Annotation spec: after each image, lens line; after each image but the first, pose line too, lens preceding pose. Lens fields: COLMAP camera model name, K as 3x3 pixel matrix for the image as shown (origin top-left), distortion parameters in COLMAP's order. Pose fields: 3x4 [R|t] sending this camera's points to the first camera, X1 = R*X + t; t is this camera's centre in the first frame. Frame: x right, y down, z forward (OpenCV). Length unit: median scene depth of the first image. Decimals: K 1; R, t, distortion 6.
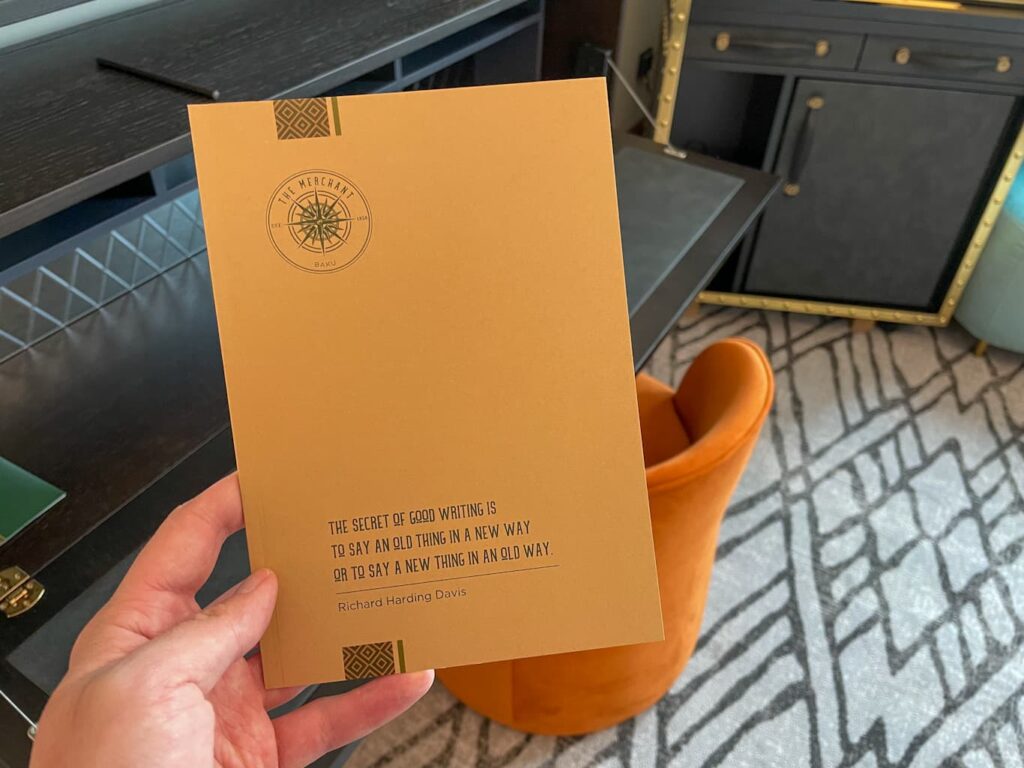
lens RADIAL K [[804.1, 0, 512.0], [0, 804.1, 384.0], [0, 0, 1]] dist [0.004887, -0.007899]
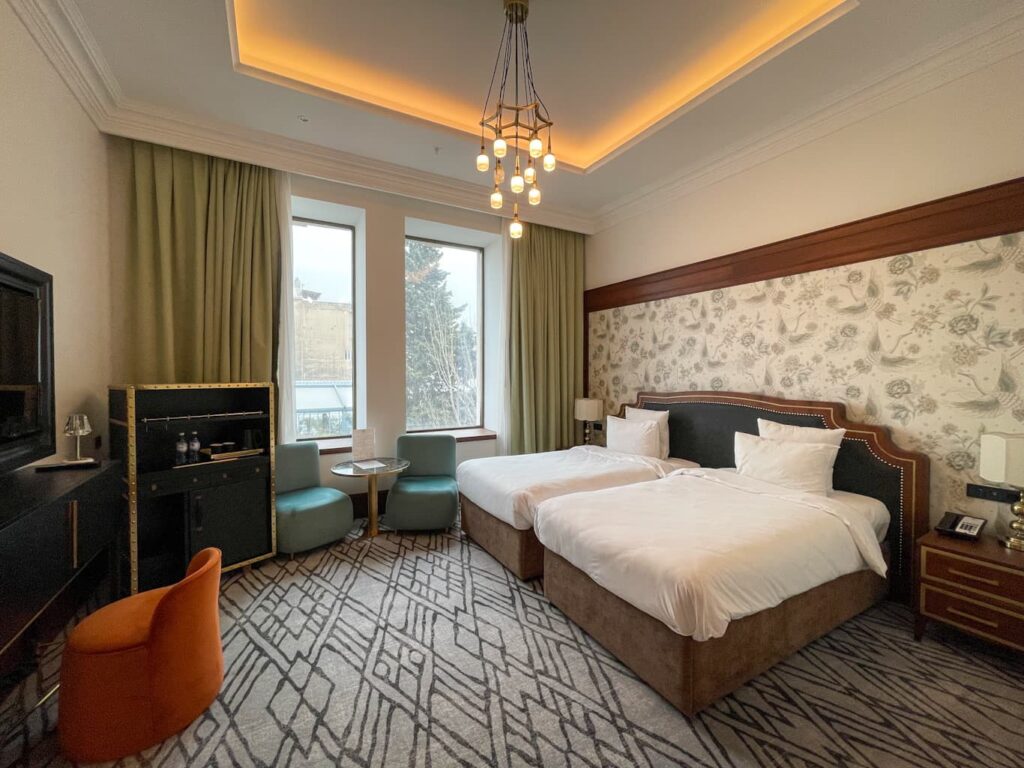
lens RADIAL K [[416.0, 0, 512.0], [0, 416.0, 384.0], [0, 0, 1]] dist [-0.021627, 0.000030]
pose [[0.494134, -0.042248, 0.868358, -0.357257], [0.578178, 0.761893, -0.291941, 0.455846], [-0.649262, 0.646324, 0.400904, -0.640525]]
